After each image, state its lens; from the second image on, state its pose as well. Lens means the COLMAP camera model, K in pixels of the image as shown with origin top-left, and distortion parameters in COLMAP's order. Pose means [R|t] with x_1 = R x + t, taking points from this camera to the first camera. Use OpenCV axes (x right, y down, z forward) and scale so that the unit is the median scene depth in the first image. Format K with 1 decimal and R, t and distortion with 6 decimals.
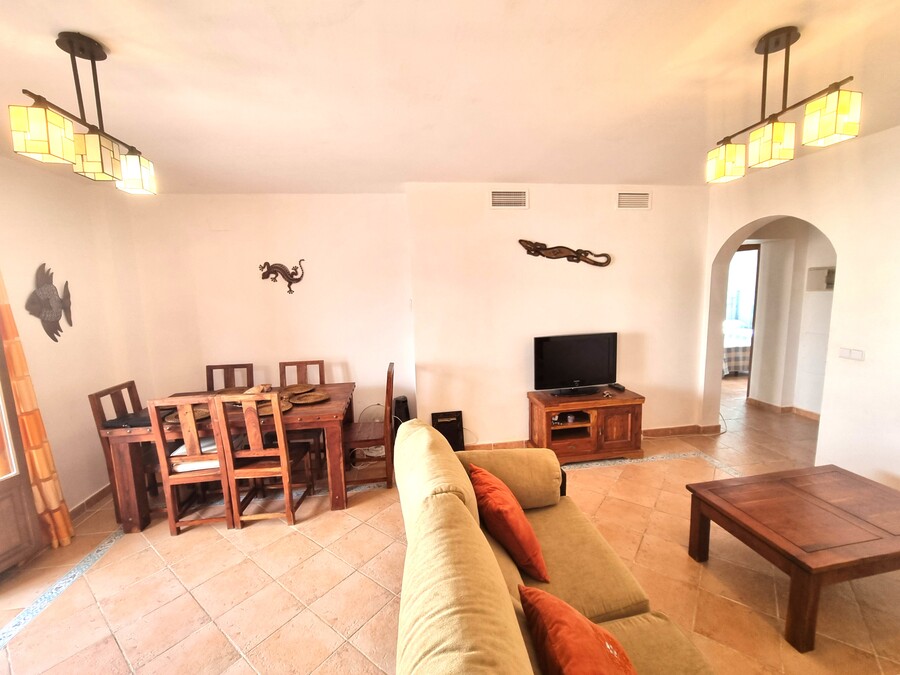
lens RADIAL K [[375.0, 0, 452.9], [0, 375.0, 336.5], [0, 0, 1]] dist [-0.004774, -0.000245]
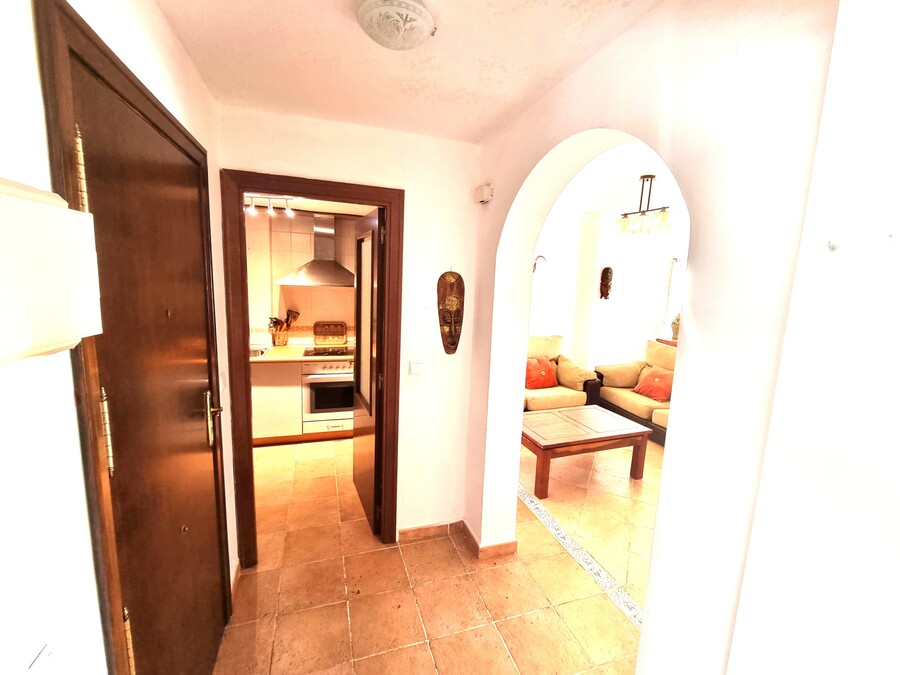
lens RADIAL K [[375.0, 0, 452.9], [0, 375.0, 336.5], [0, 0, 1]] dist [-0.004774, -0.000245]
pose [[-0.982905, 0.022502, -0.182733, 1.019913], [-0.031255, 0.957704, 0.286052, -0.198673], [0.181441, 0.286874, -0.940629, 1.303916]]
